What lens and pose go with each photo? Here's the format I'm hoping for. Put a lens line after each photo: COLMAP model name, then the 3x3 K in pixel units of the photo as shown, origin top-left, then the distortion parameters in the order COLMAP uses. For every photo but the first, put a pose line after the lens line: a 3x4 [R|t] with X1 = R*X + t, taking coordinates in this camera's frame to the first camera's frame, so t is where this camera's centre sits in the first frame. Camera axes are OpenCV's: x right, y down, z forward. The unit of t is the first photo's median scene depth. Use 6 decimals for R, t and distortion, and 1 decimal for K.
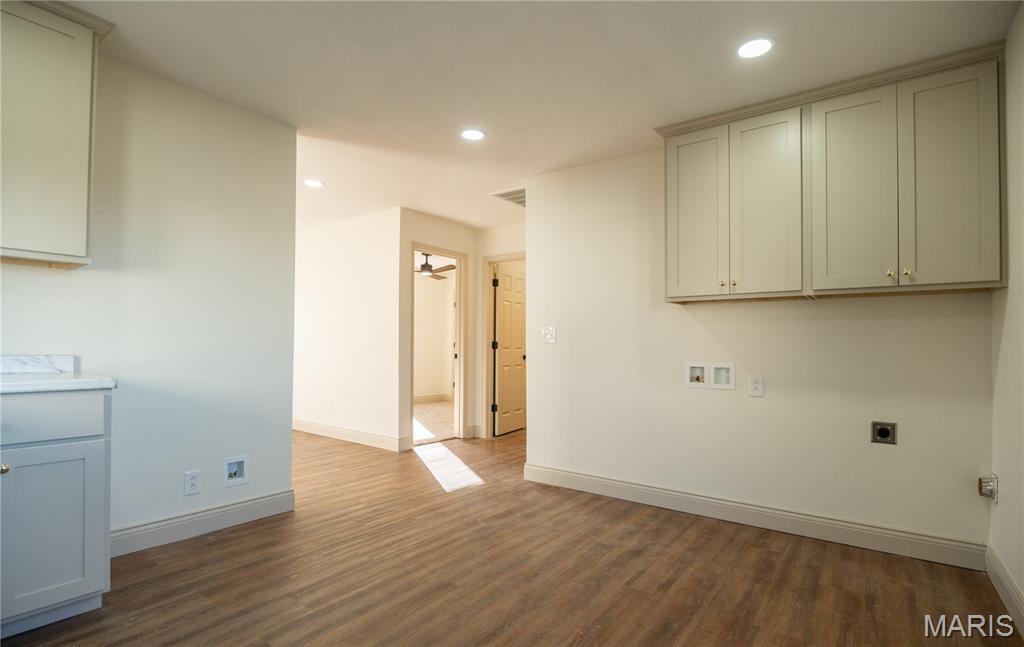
lens RADIAL K [[493.5, 0, 511.1], [0, 493.5, 342.5], [0, 0, 1]] dist [-0.000336, -0.000086]
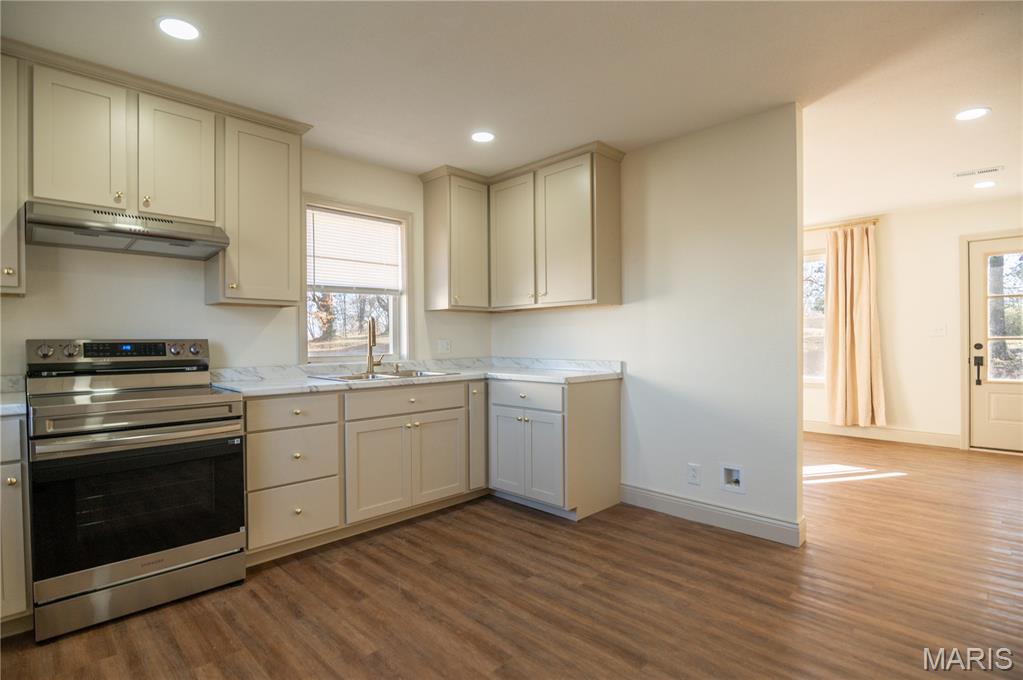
lens RADIAL K [[519.5, 0, 511.5], [0, 519.5, 340.0], [0, 0, 1]] dist [-0.000235, -0.000164]
pose [[-0.161861, -0.012118, -0.986739, 0.709525], [0.020481, 0.999668, -0.015636, -0.020429], [0.986601, -0.022740, -0.161559, 0.890336]]
